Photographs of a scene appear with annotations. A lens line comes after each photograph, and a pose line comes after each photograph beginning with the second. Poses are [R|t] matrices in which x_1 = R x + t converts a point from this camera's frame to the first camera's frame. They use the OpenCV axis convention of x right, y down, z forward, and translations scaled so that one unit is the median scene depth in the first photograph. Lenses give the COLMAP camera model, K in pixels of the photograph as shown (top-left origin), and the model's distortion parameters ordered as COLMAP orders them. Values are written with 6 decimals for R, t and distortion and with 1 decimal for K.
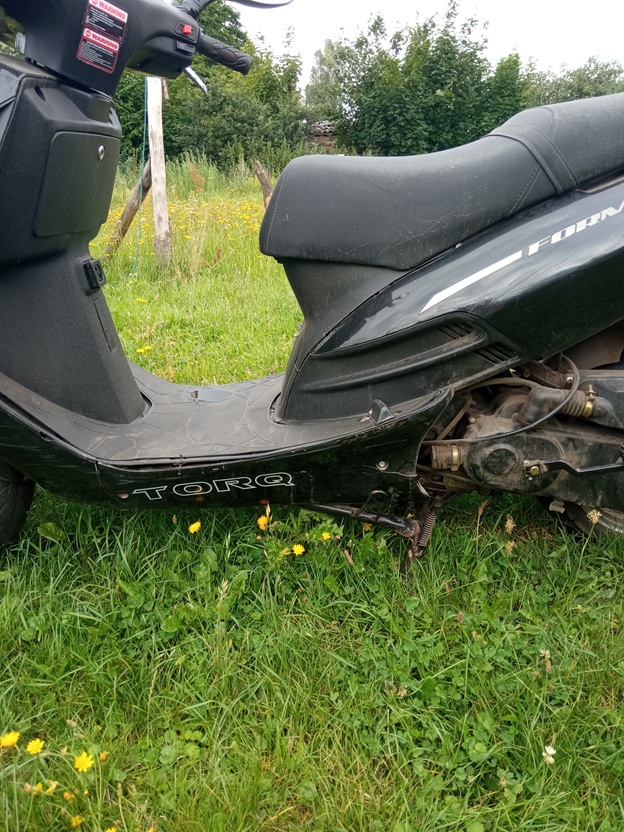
lens RADIAL K [[660.9, 0, 312.0], [0, 660.9, 416.0], [0, 0, 1]] dist [0.083643, -0.133676]
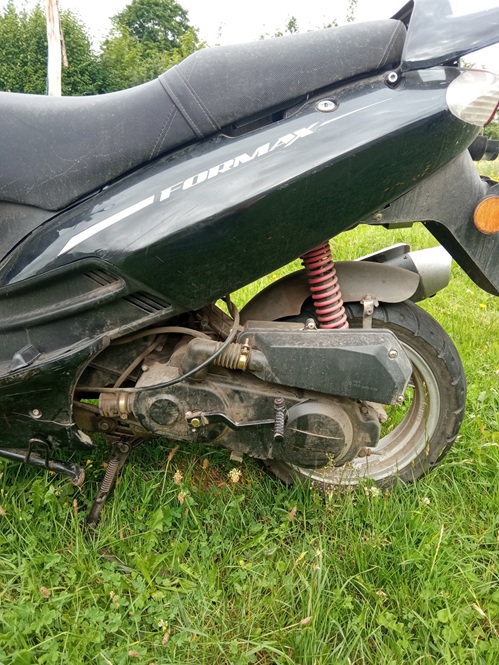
lens RADIAL K [[528.2, 0, 249.5], [0, 528.2, 332.5], [0, 0, 1]] dist [0.083643, -0.133676]
pose [[0.999130, 0.037262, 0.018732, 0.382896], [-0.037153, 0.999291, -0.006105, -0.047419], [-0.018947, 0.005404, 0.999806, 0.213432]]
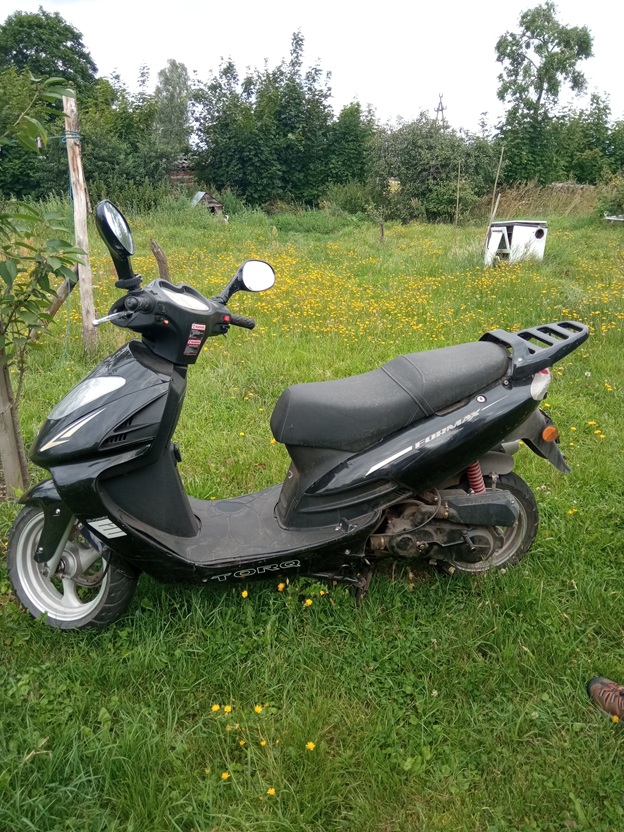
lens RADIAL K [[660.9, 0, 312.0], [0, 660.9, 416.0], [0, 0, 1]] dist [0.083643, -0.133676]
pose [[0.977008, -0.049627, 0.207346, -0.355584], [0.053690, 0.998459, -0.014007, -0.283195], [-0.206331, 0.024817, 0.978167, -0.821747]]
